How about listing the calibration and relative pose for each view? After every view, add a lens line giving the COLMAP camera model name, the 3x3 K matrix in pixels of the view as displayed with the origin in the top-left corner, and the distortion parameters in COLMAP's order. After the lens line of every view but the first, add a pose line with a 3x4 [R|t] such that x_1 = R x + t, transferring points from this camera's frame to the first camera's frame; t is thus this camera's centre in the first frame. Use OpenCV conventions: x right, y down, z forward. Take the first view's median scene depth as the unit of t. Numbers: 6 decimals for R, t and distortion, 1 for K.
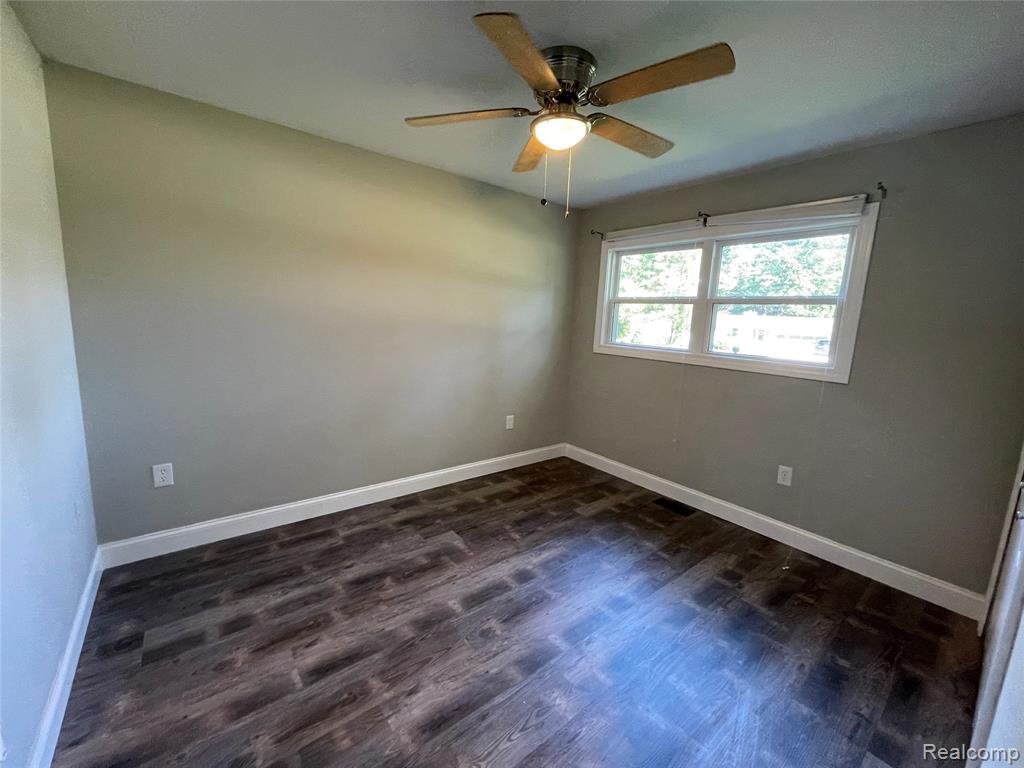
lens RADIAL K [[414.3, 0, 515.6], [0, 414.3, 377.7], [0, 0, 1]] dist [-0.002551, -0.000264]
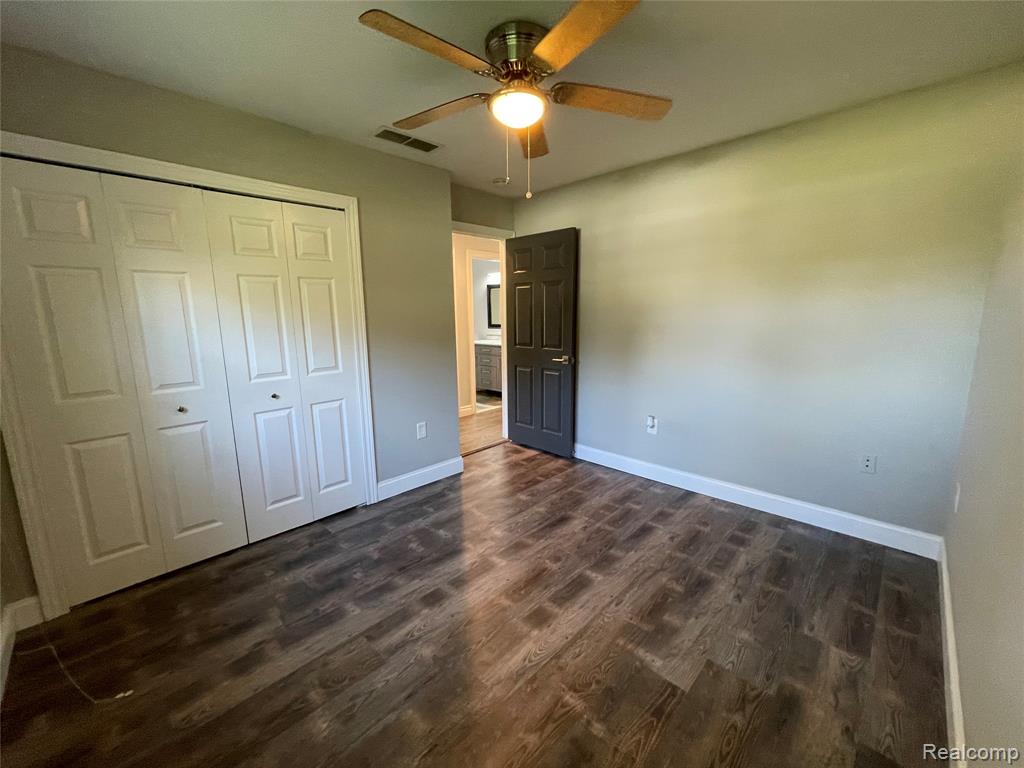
lens RADIAL K [[414.3, 0, 515.6], [0, 414.3, 377.7], [0, 0, 1]] dist [-0.002551, -0.000264]
pose [[-0.991449, -0.013025, -0.129841, 0.188066], [-0.050927, 0.954724, 0.293102, -0.223284], [0.120145, 0.297208, -0.947224, 1.718185]]
